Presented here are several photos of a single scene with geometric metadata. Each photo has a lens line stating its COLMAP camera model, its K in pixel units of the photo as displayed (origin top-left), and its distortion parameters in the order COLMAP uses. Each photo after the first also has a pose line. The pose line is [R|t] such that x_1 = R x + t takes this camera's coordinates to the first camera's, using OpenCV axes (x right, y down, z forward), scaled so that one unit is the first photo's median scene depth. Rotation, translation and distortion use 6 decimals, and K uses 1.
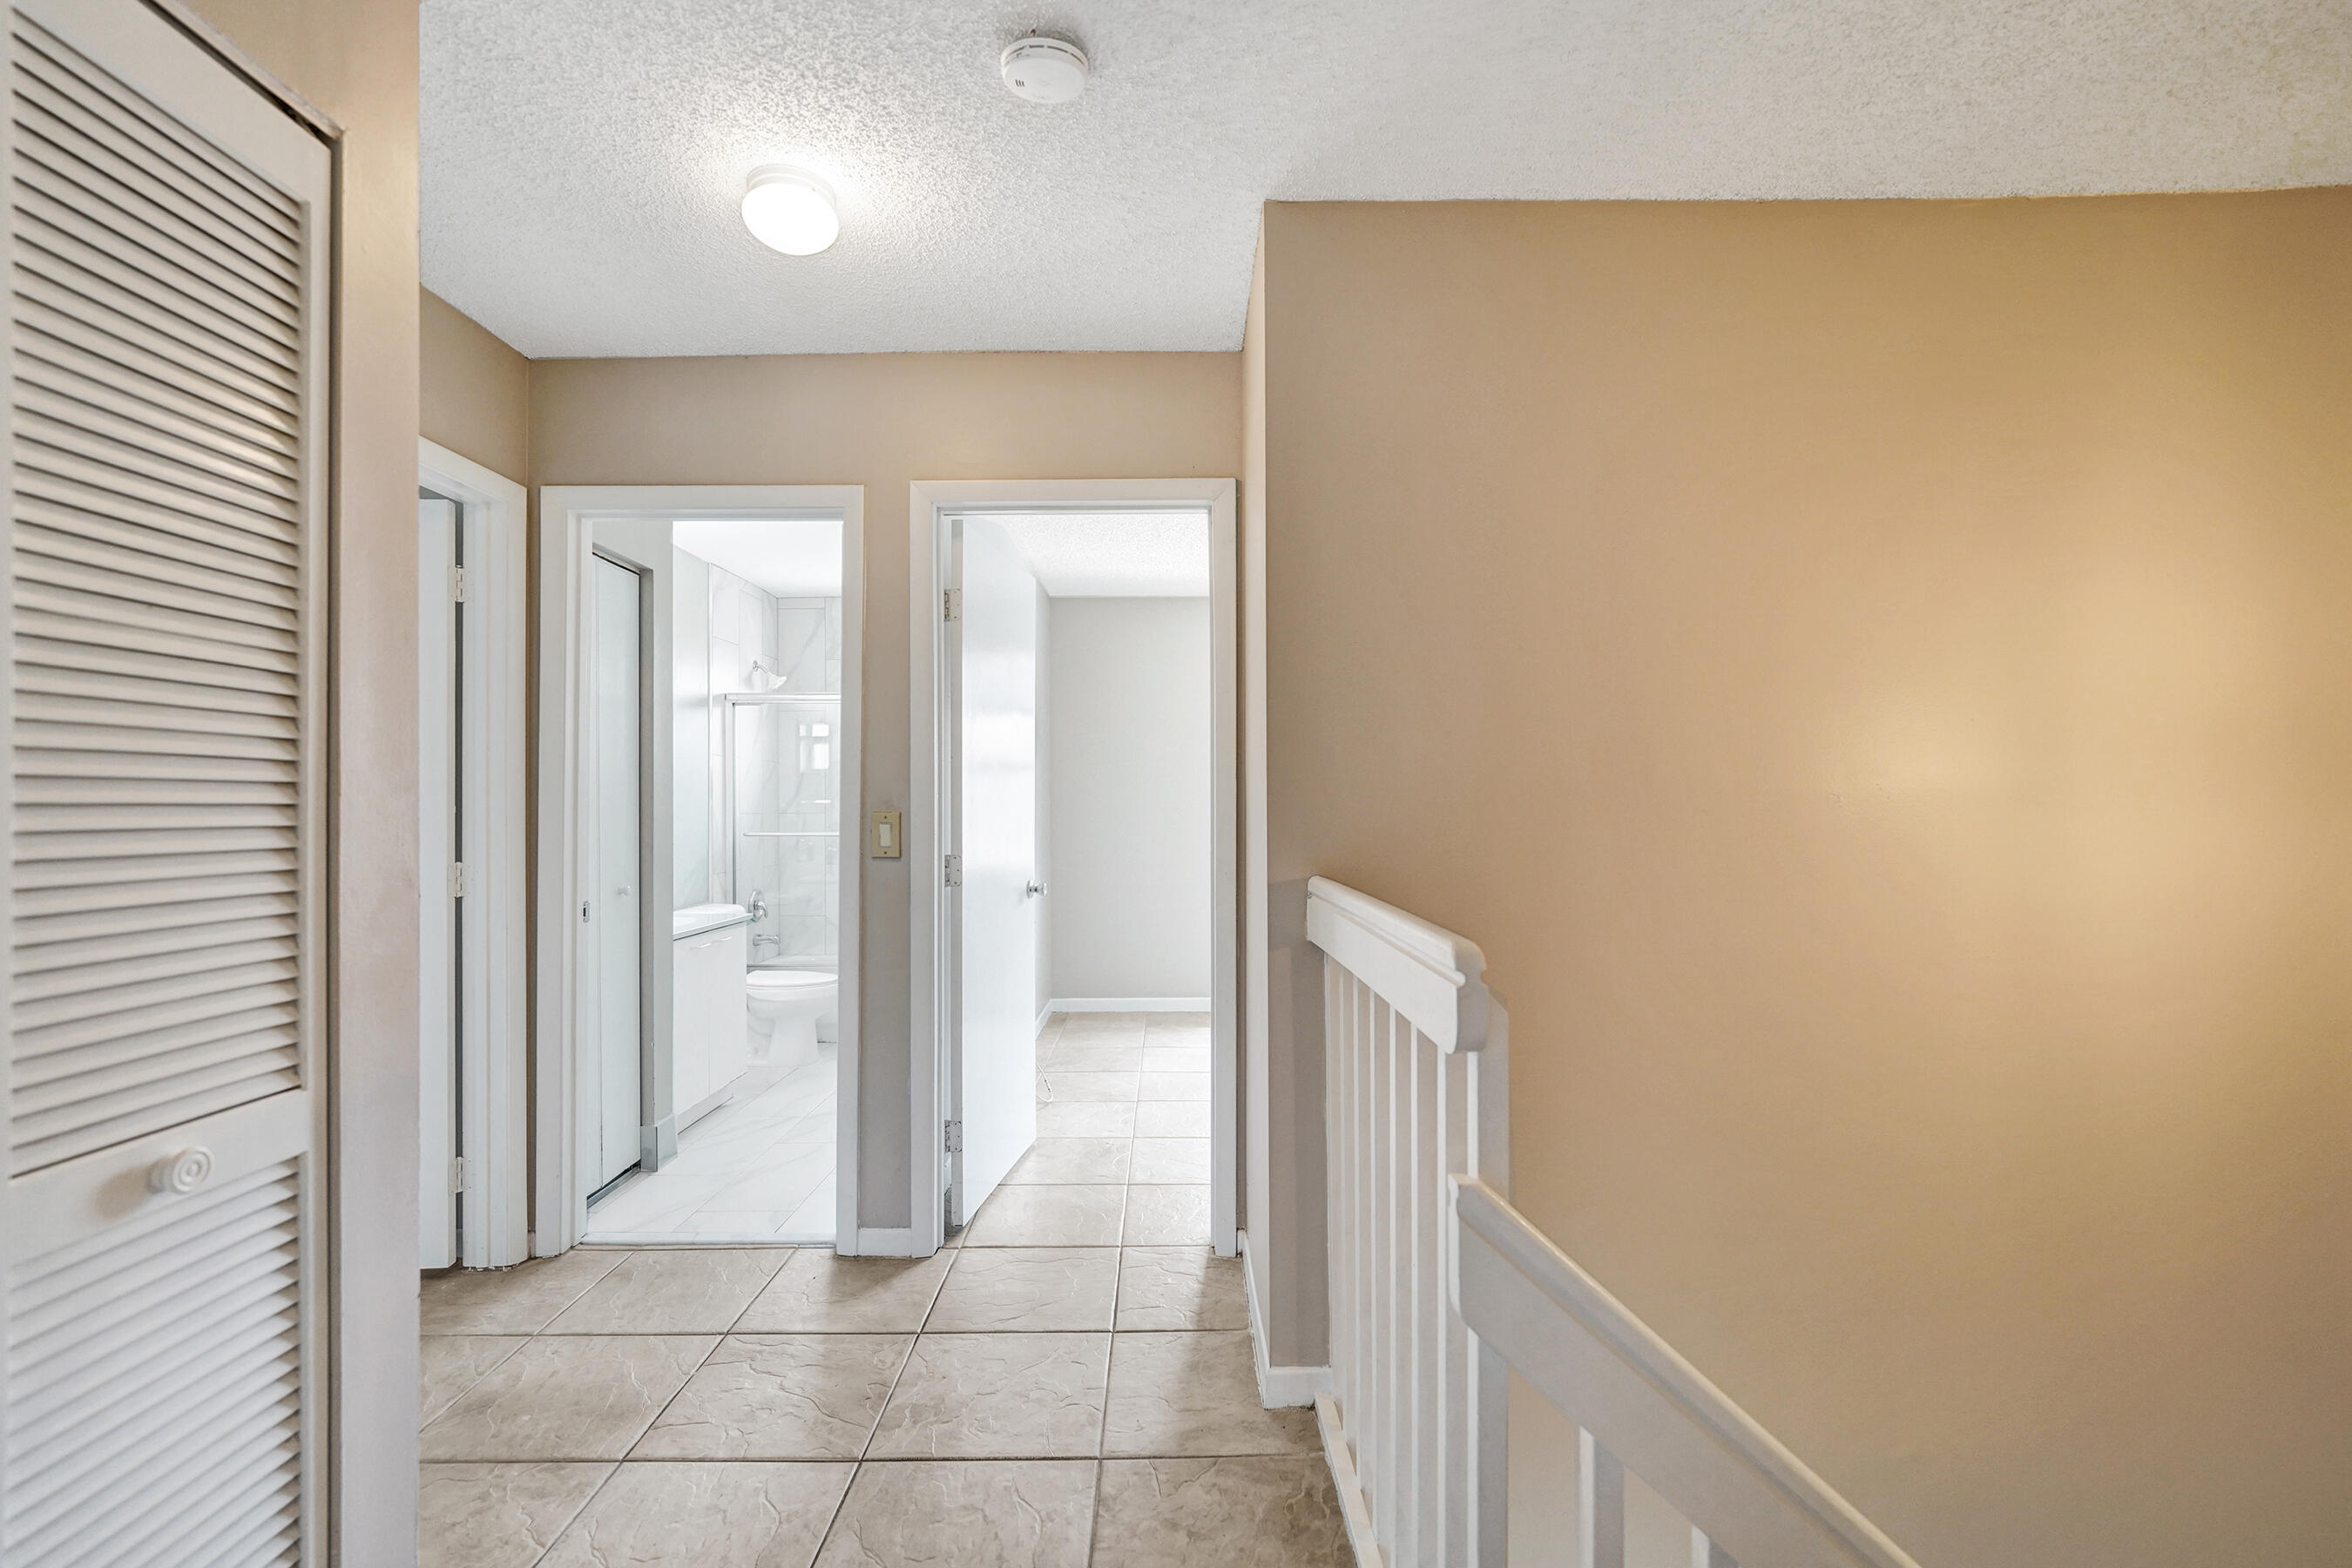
lens RADIAL K [[971.4, 0, 1176.0], [0, 971.4, 784.0], [0, 0, 1]] dist [-0.002363, -0.000206]
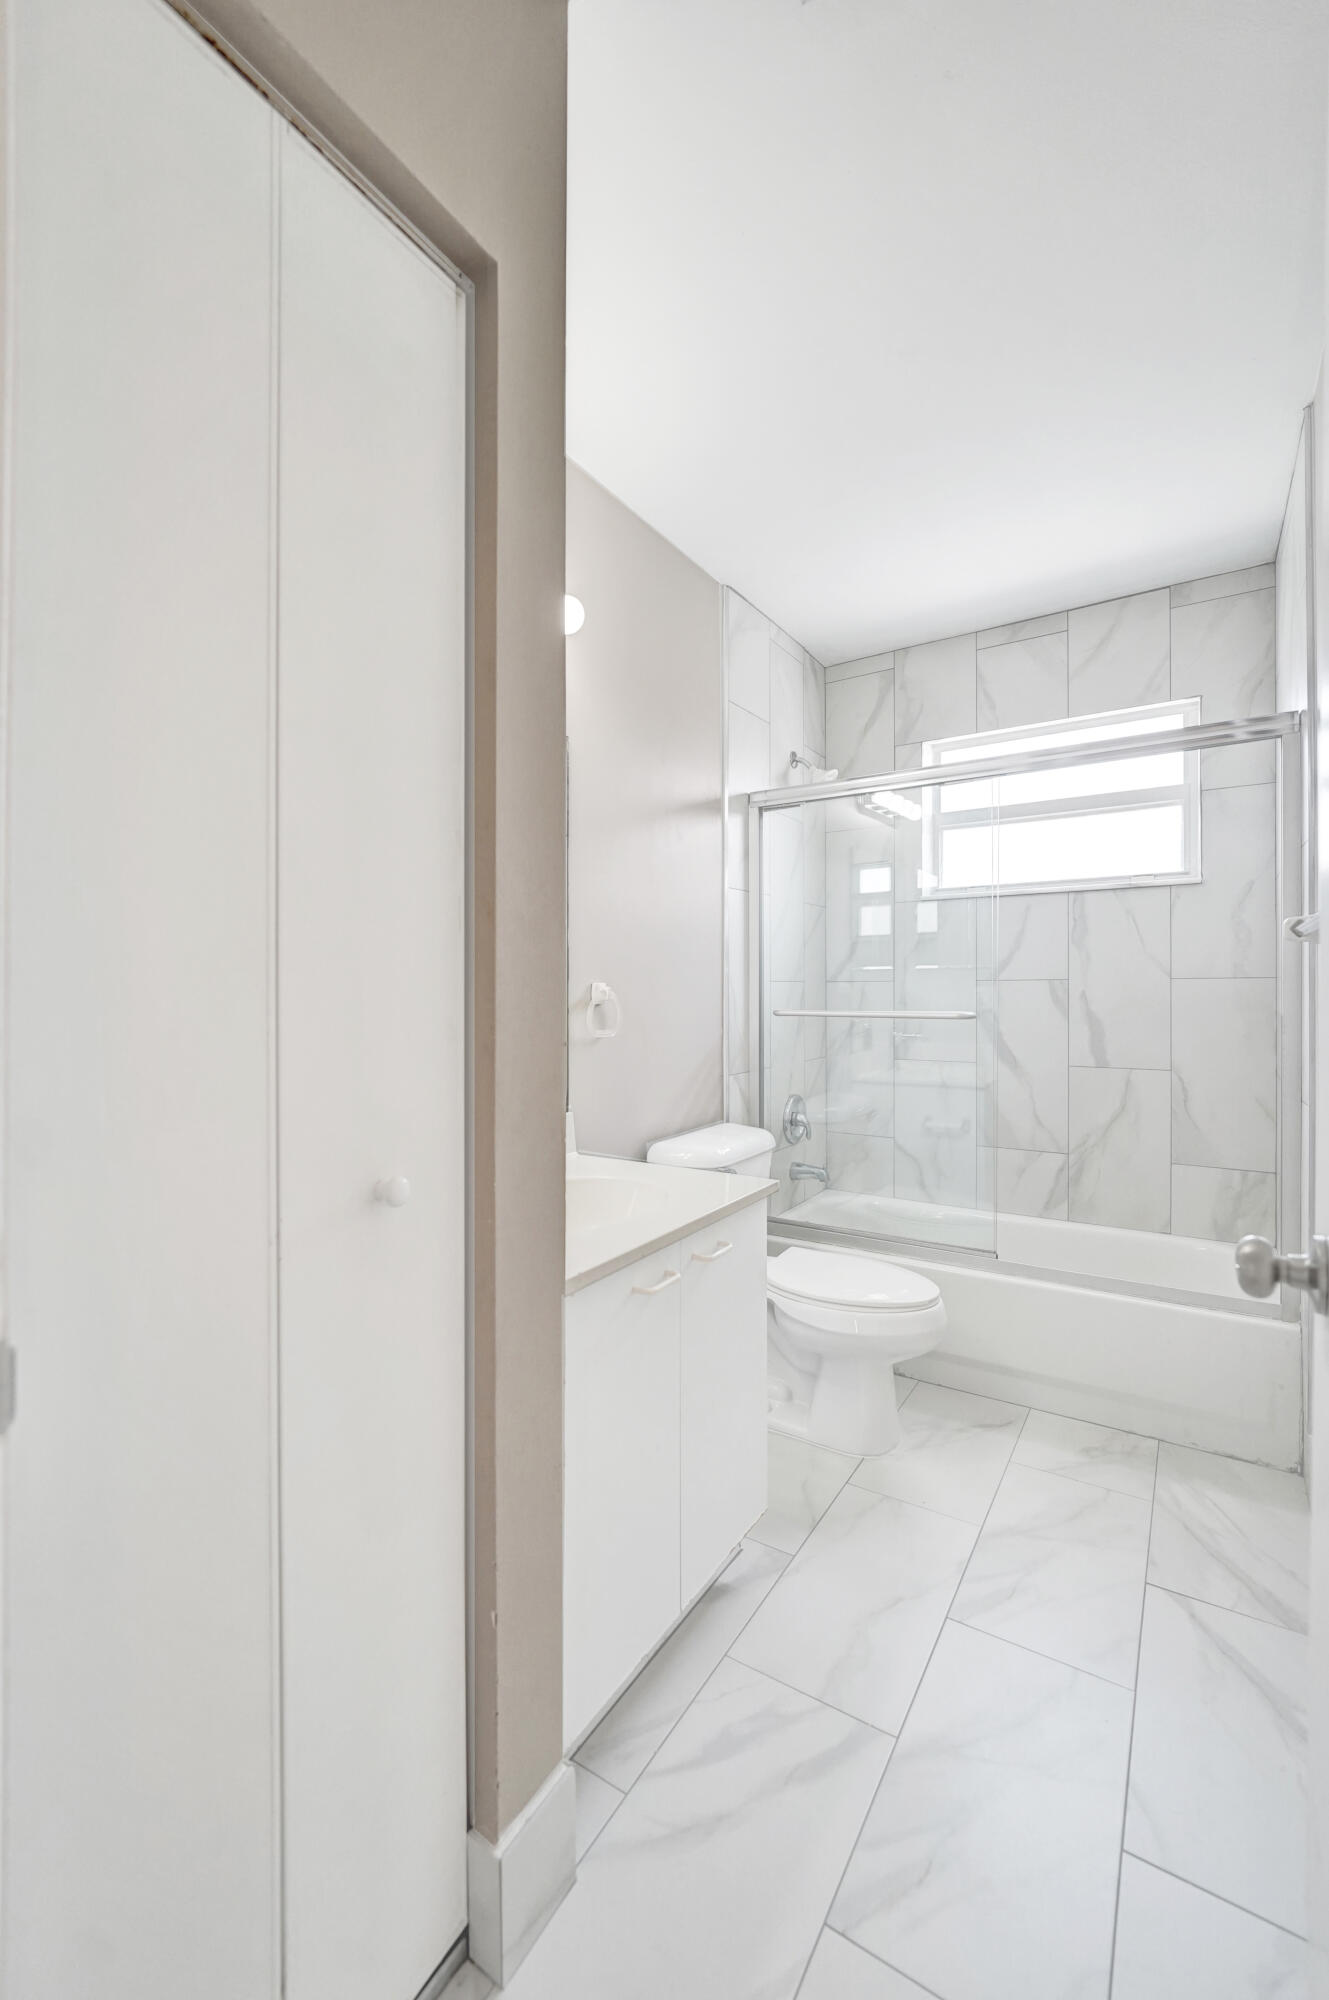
lens RADIAL K [[826.0, 0, 664.5], [0, 826.0, 1000.0], [0, 0, 1]] dist [-0.002363, -0.000206]
pose [[0.836772, 0.014956, -0.547348, -0.198308], [0.007265, 0.999236, 0.038411, 0.020733], [0.547504, -0.036118, 0.836023, 0.480970]]
